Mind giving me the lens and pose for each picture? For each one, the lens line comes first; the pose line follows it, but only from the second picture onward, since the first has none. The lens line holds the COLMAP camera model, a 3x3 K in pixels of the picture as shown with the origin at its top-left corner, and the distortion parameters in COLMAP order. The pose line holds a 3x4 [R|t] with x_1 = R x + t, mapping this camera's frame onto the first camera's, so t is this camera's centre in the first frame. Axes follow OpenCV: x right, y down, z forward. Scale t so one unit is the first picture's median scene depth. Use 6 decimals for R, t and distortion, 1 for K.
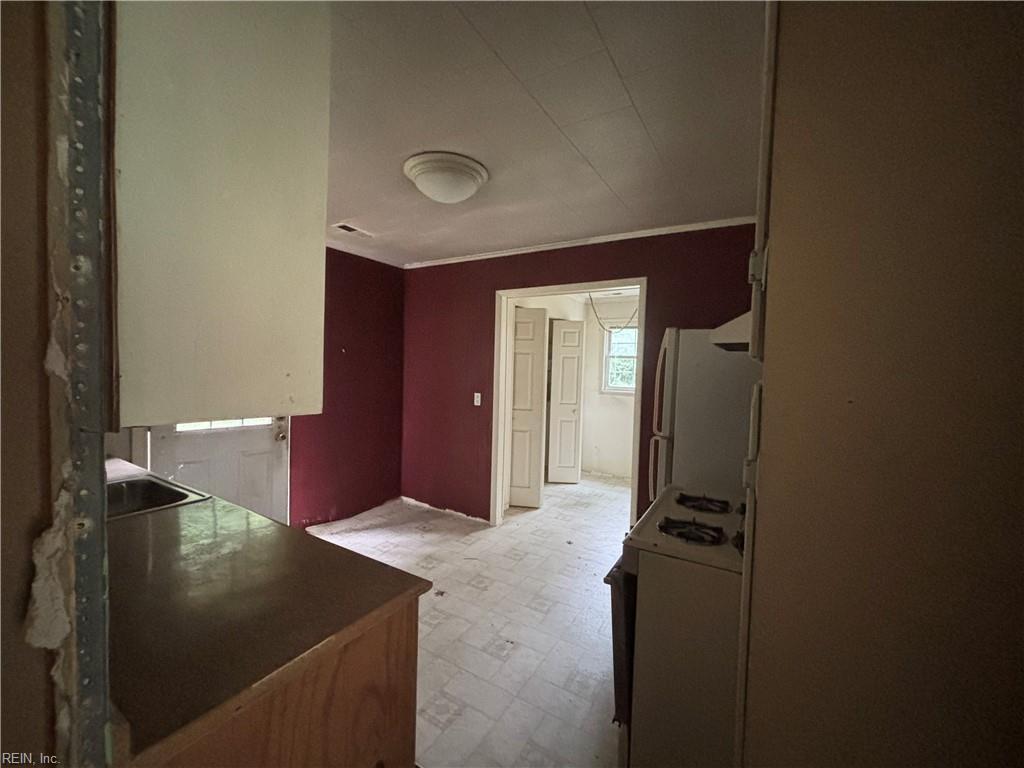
lens RADIAL K [[410.0, 0, 512.1], [0, 410.0, 383.7], [0, 0, 1]] dist [-0.000735, -0.000109]
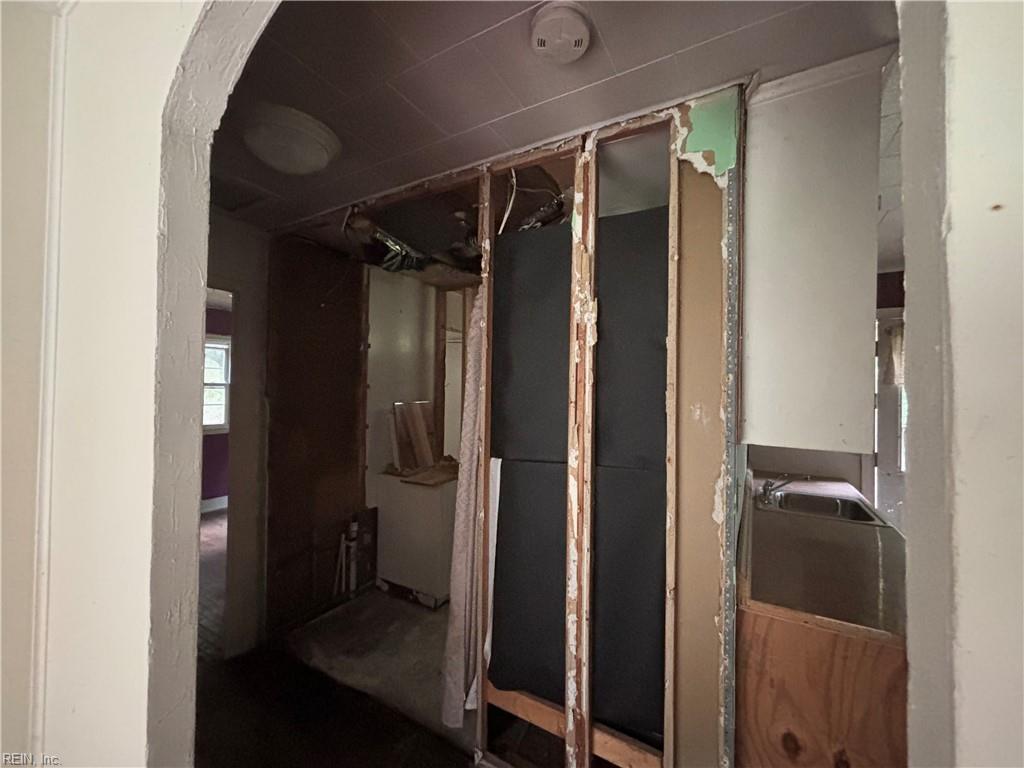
lens RADIAL K [[410.0, 0, 512.9], [0, 410.0, 385.0], [0, 0, 1]] dist [-0.000735, -0.000109]
pose [[0.012103, -0.045764, -0.998879, 1.502026], [-0.053694, 0.997481, -0.046351, -0.047994], [0.998484, 0.054195, 0.009616, -0.387017]]
